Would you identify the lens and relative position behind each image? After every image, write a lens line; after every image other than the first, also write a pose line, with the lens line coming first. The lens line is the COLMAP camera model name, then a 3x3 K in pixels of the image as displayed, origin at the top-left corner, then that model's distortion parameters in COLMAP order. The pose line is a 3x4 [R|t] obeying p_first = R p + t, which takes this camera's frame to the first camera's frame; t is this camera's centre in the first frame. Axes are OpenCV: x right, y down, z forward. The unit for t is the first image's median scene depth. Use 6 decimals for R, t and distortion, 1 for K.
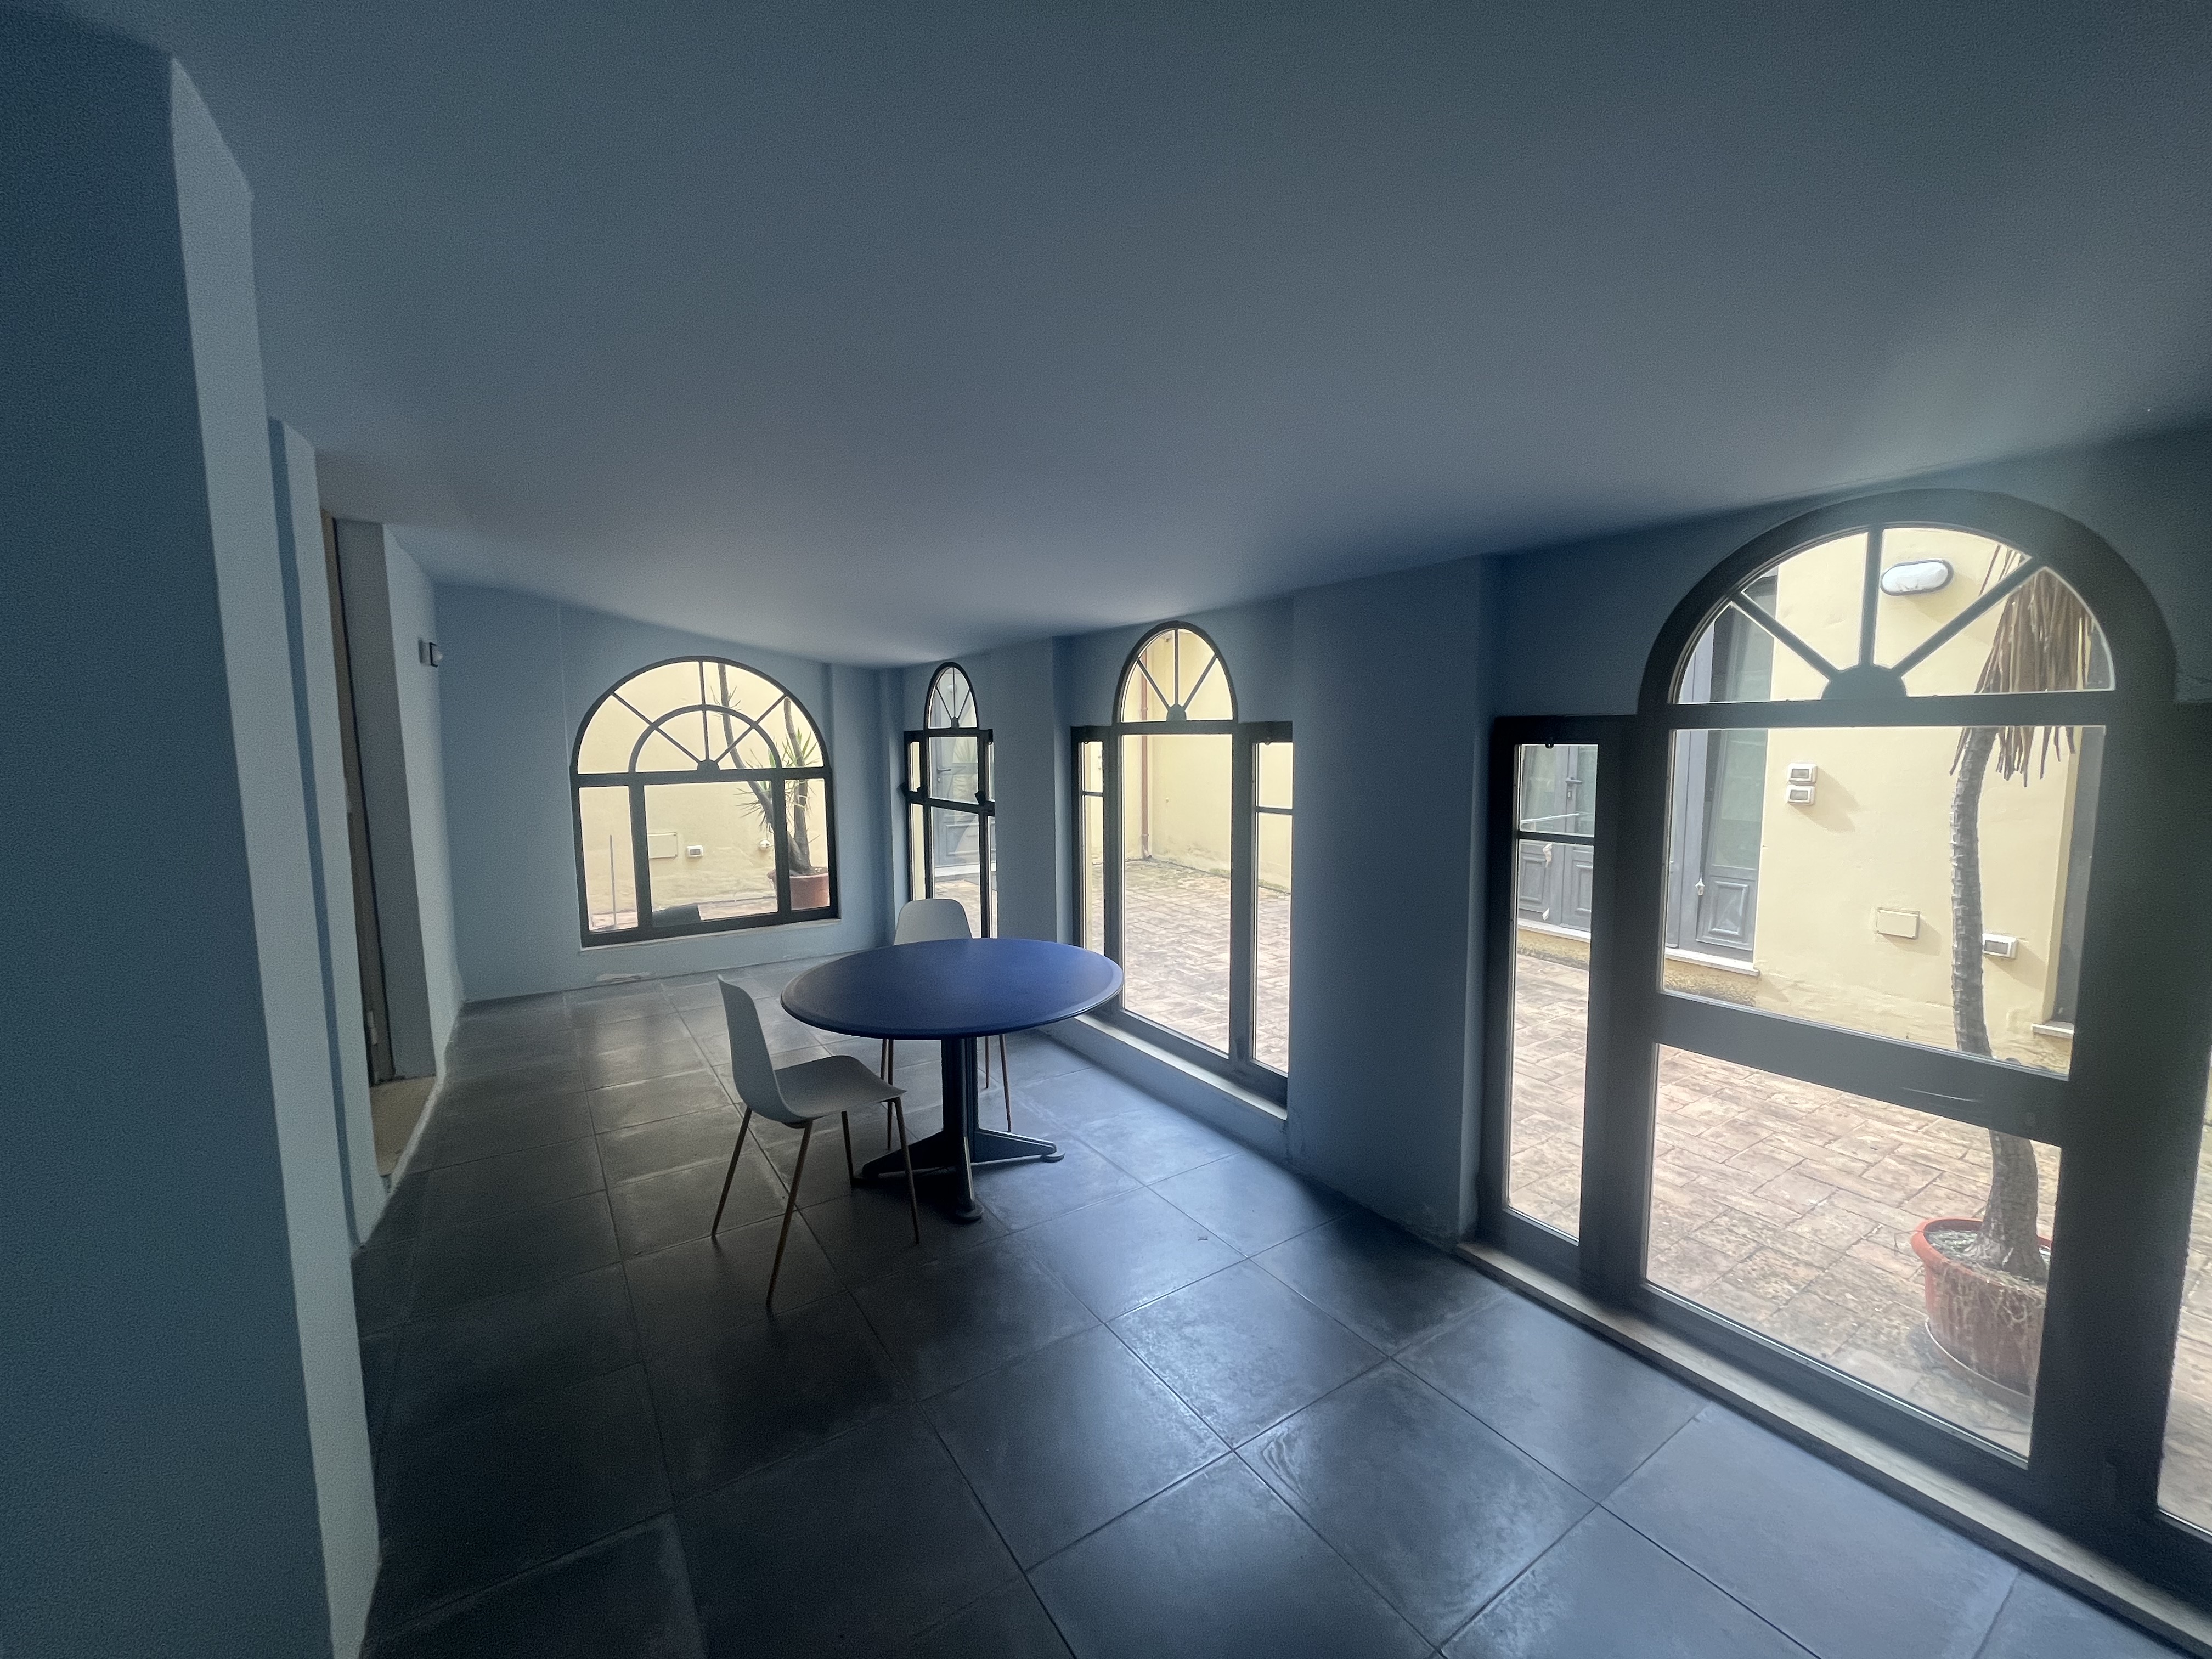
lens RADIAL K [[897.9, 0, 1110.6], [0, 897.9, 831.1], [0, 0, 1]] dist [0.000448, -0.000152]
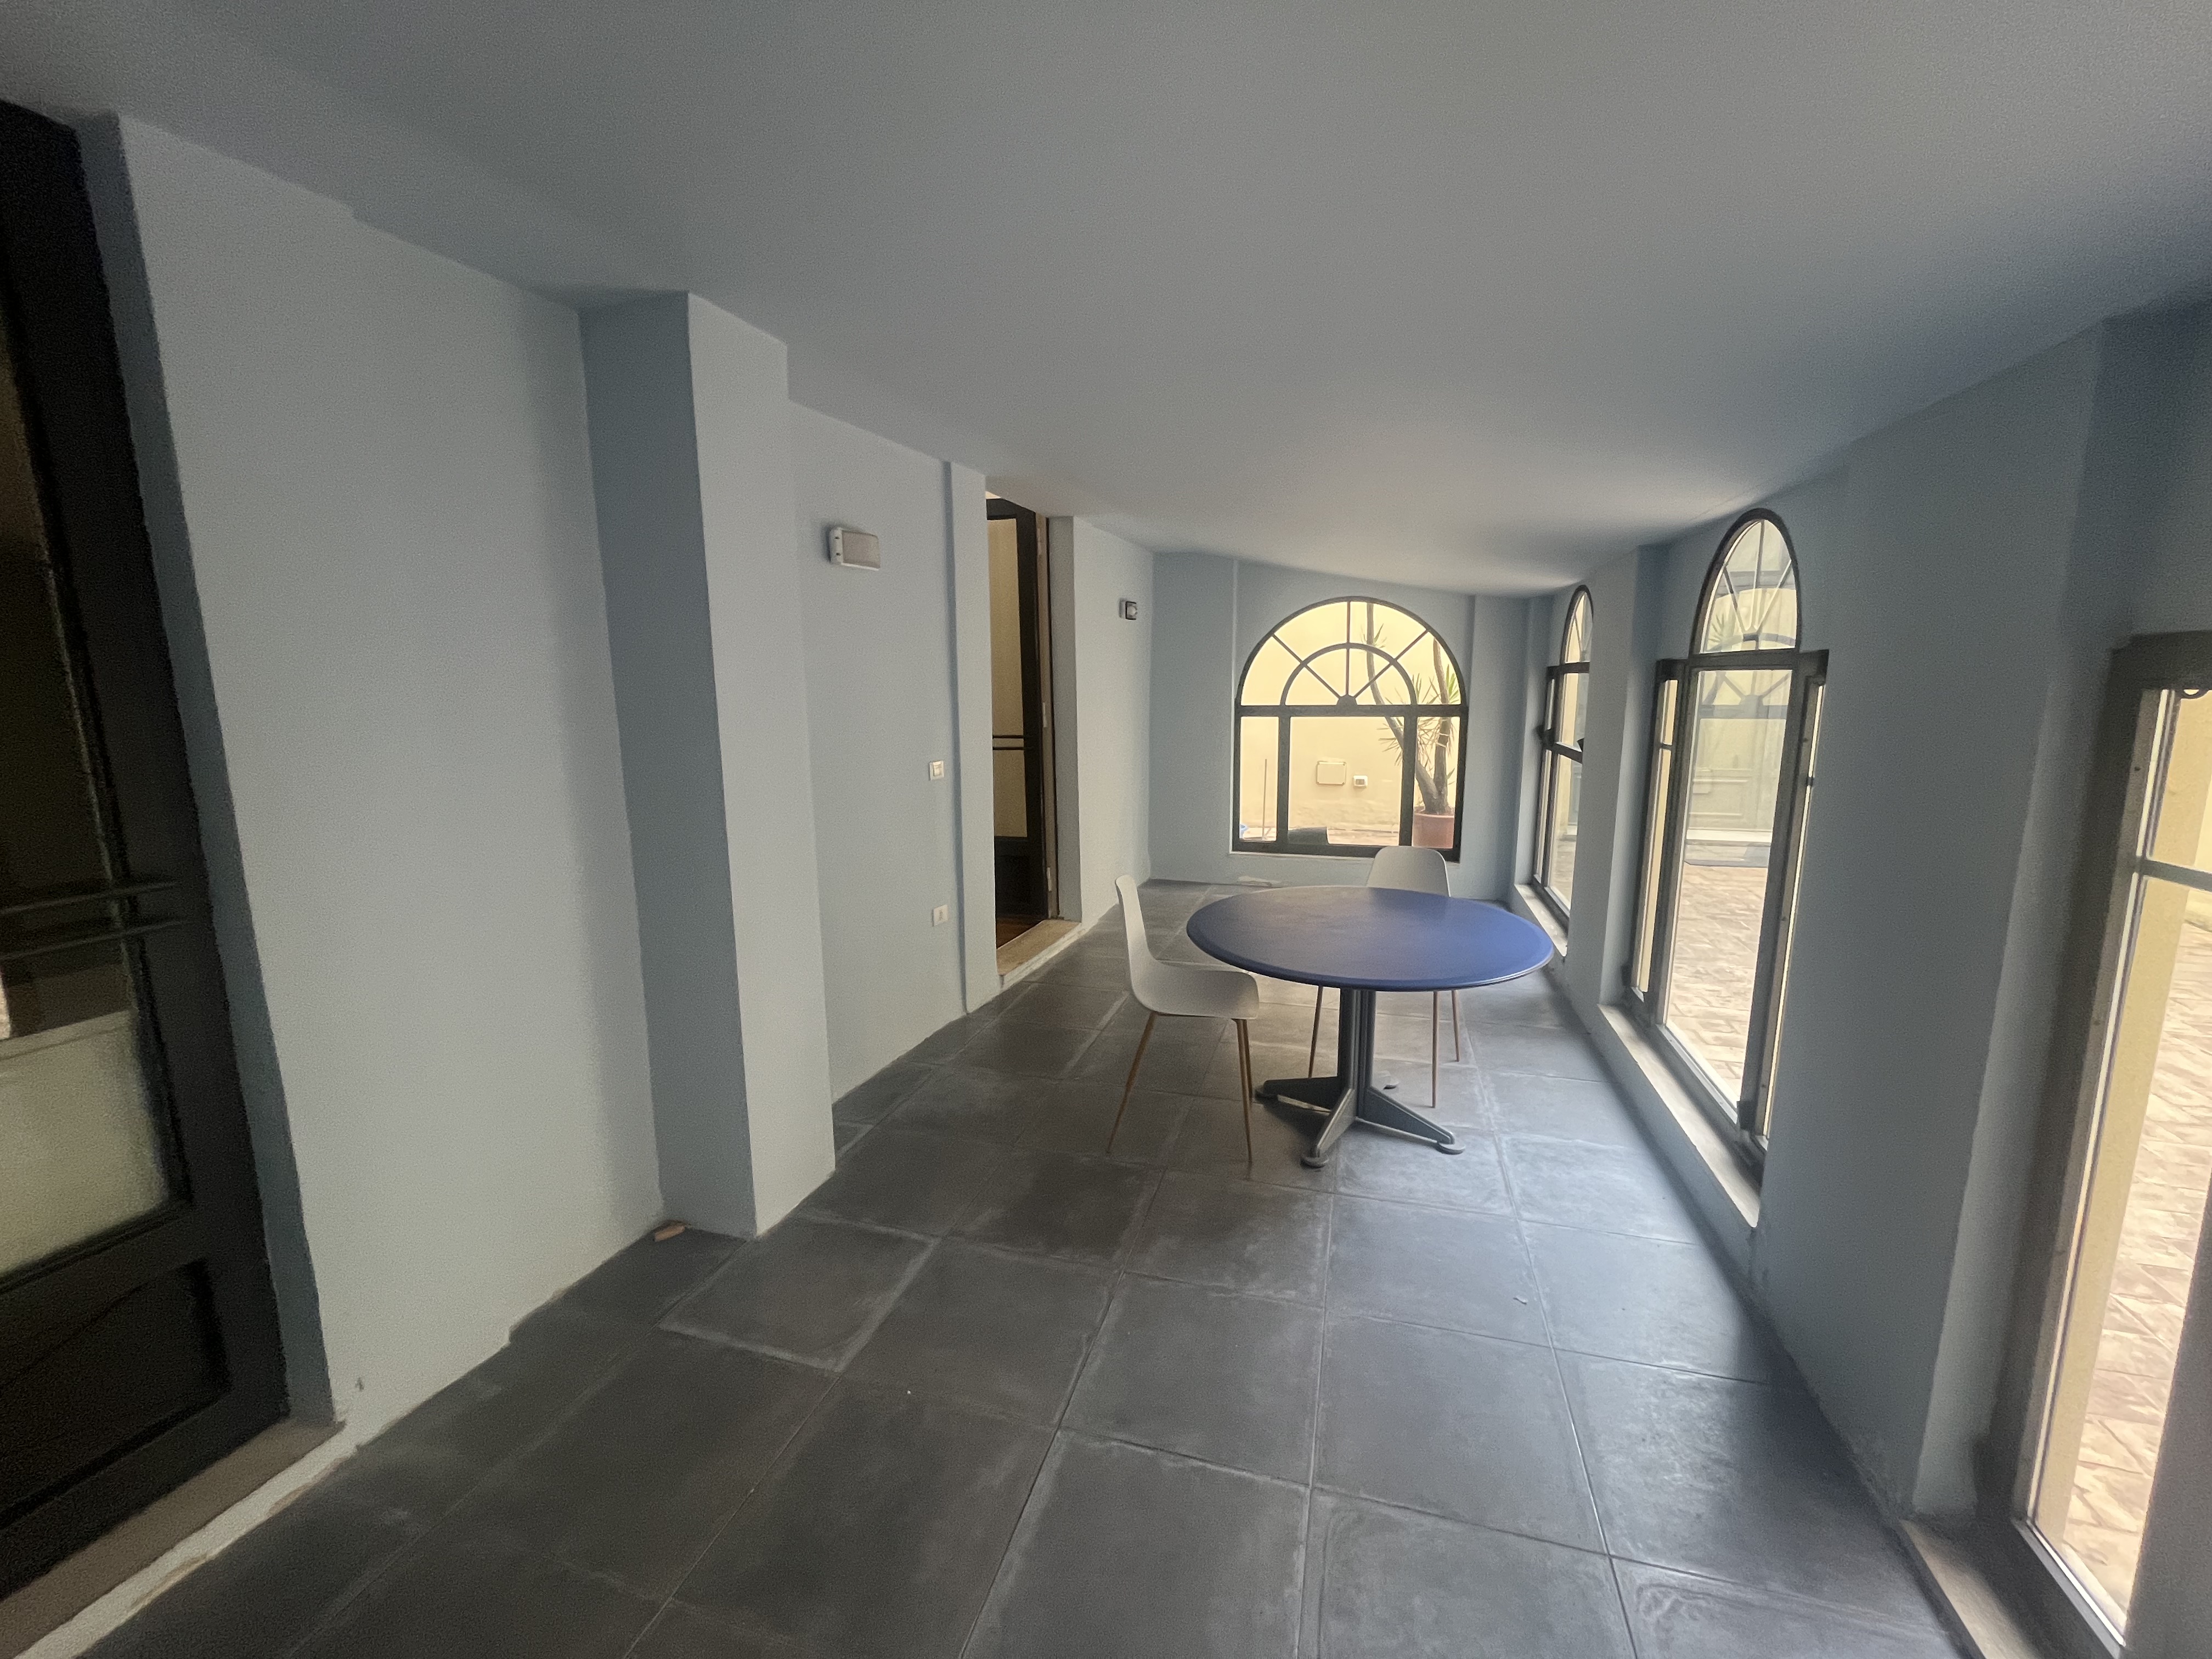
lens RADIAL K [[897.9, 0, 1110.6], [0, 897.9, 831.1], [0, 0, 1]] dist [0.000448, -0.000152]
pose [[0.647584, 0.131137, -0.750625, 0.196344], [-0.078693, 0.991322, 0.105297, -0.009810], [0.757920, -0.009120, 0.652284, 0.092868]]
